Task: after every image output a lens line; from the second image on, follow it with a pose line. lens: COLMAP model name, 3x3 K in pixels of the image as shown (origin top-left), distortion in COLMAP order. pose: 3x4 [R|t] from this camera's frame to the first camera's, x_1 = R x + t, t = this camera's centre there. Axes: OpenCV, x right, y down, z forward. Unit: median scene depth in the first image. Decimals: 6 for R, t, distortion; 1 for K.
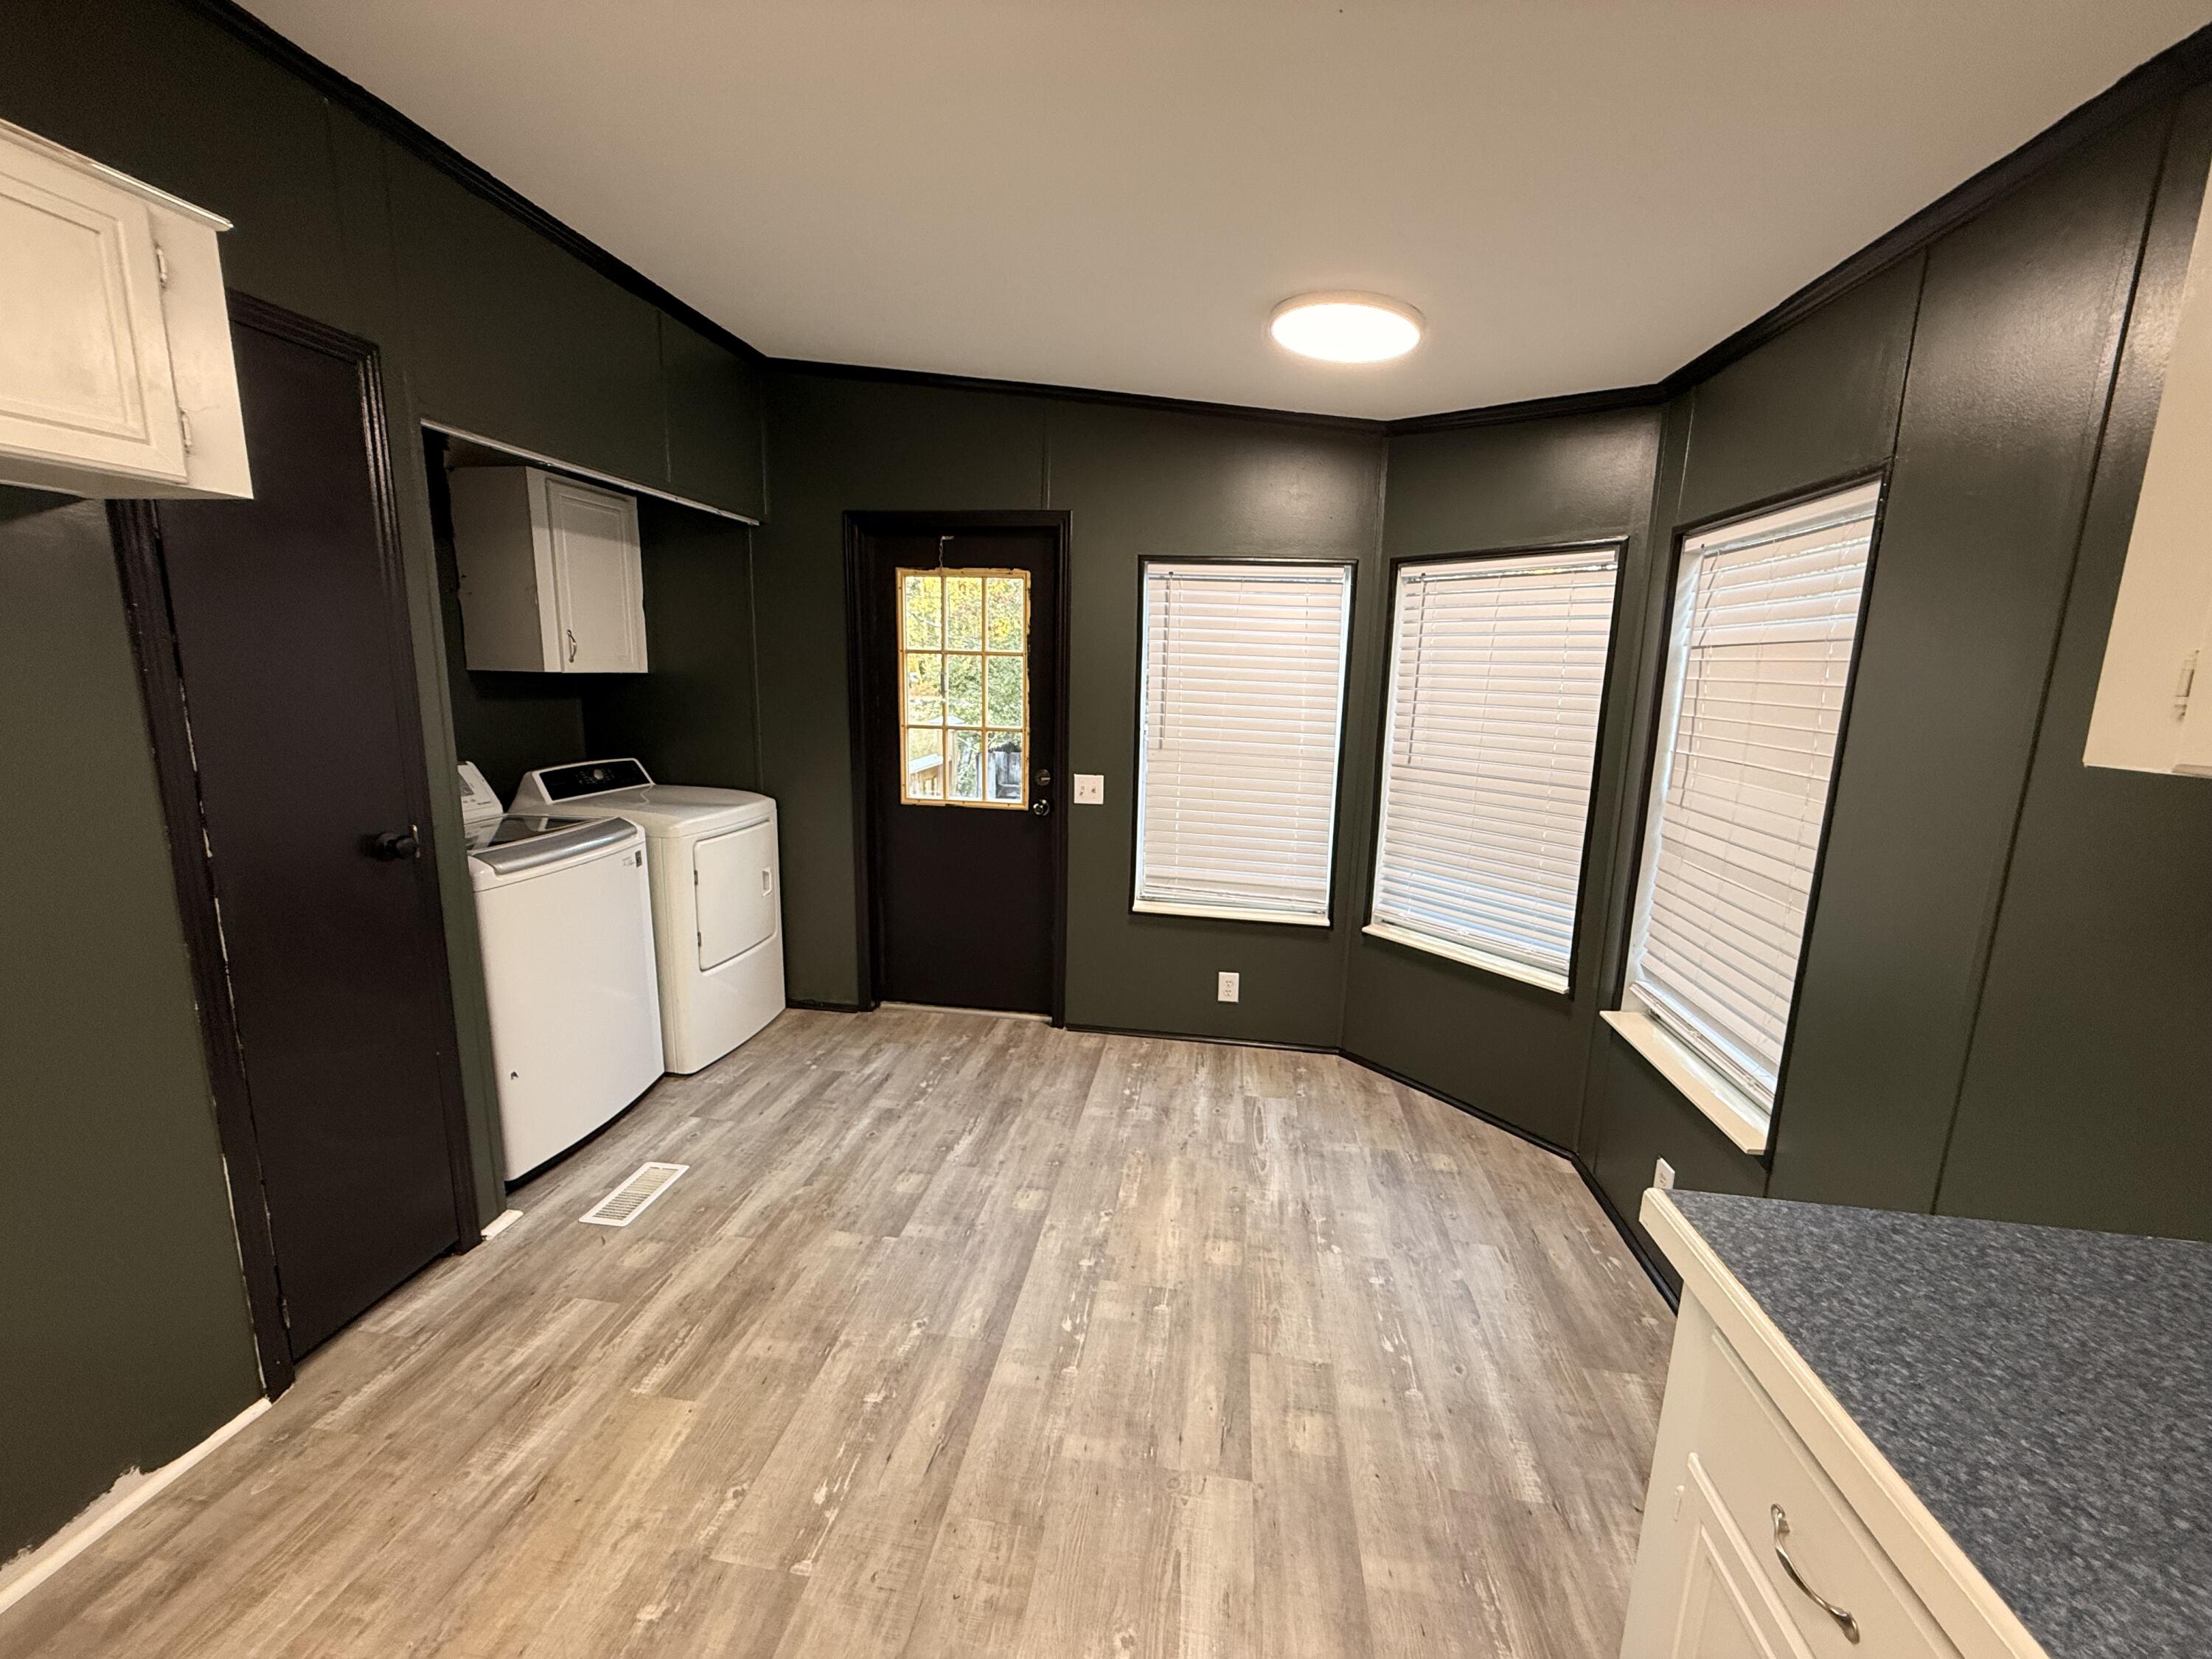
lens RADIAL K [[882.9, 0, 1107.3], [0, 882.9, 823.7], [0, 0, 1]] dist [0.000212, 0.000298]
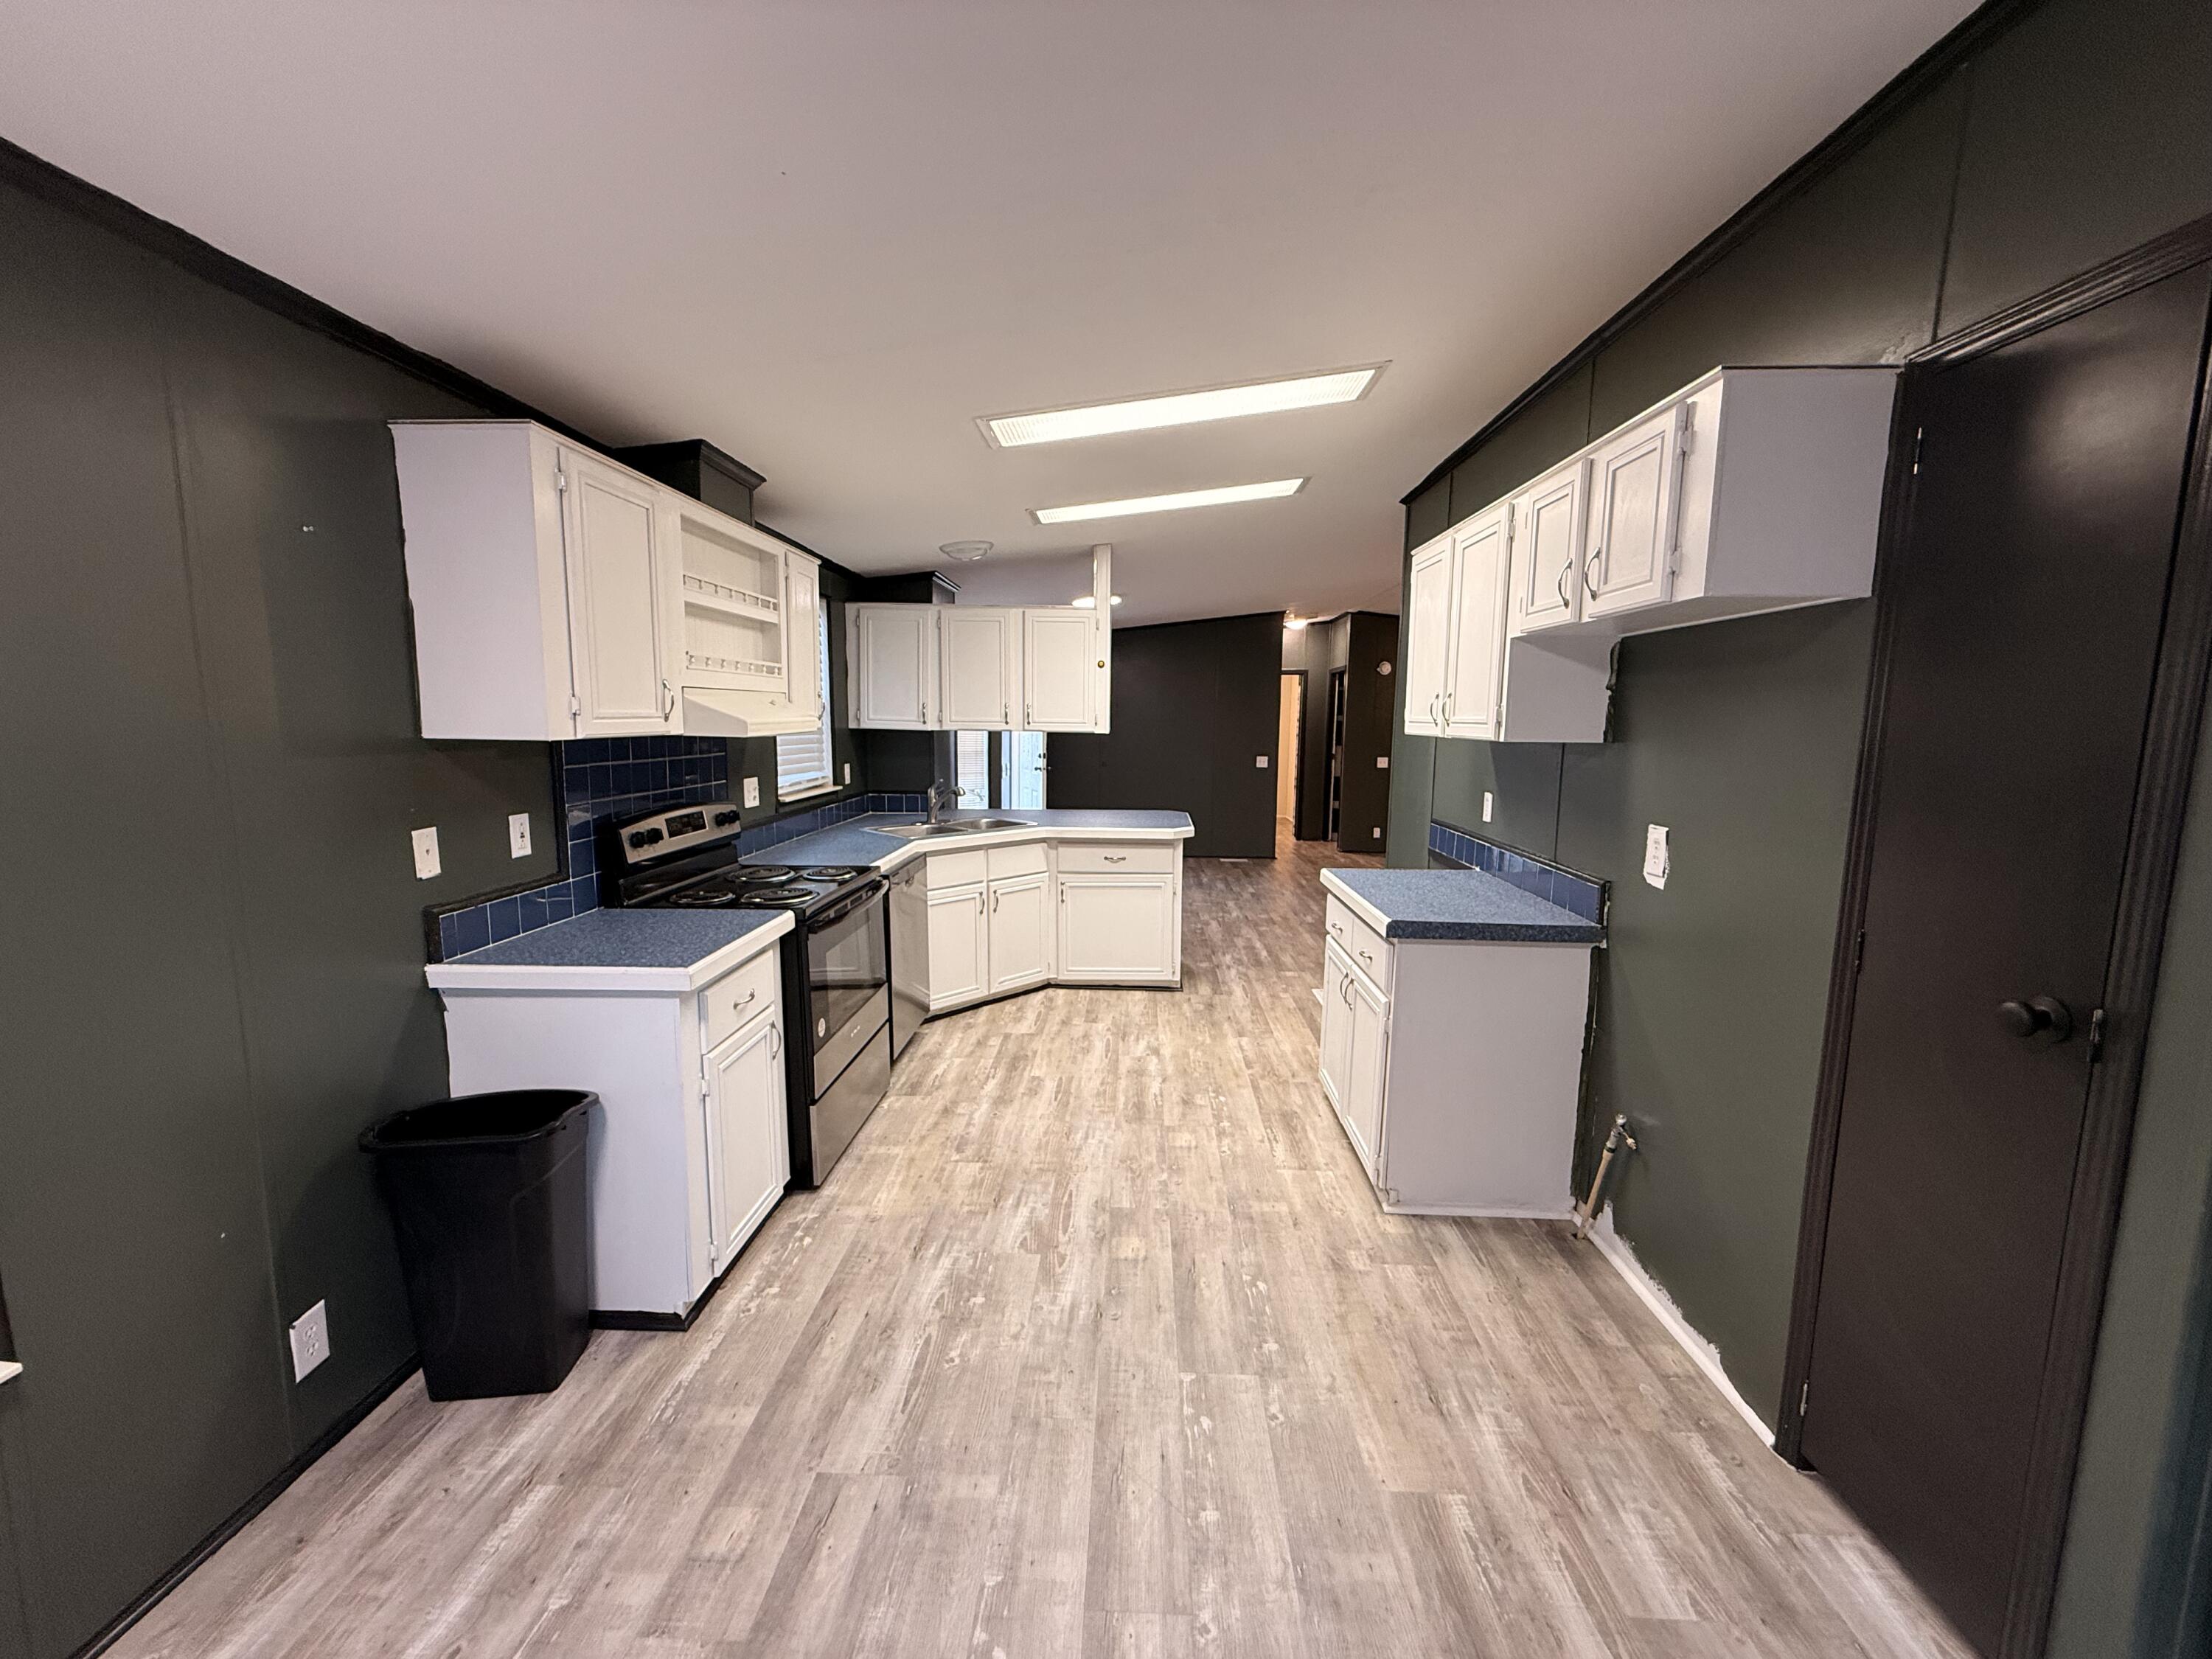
lens RADIAL K [[882.9, 0, 1107.3], [0, 882.9, 823.7], [0, 0, 1]] dist [0.000212, 0.000298]
pose [[-0.993832, -0.021434, -0.108804, -0.047246], [-0.052348, 0.955626, 0.289894, -0.307873], [0.097763, 0.293801, -0.950854, 1.738095]]
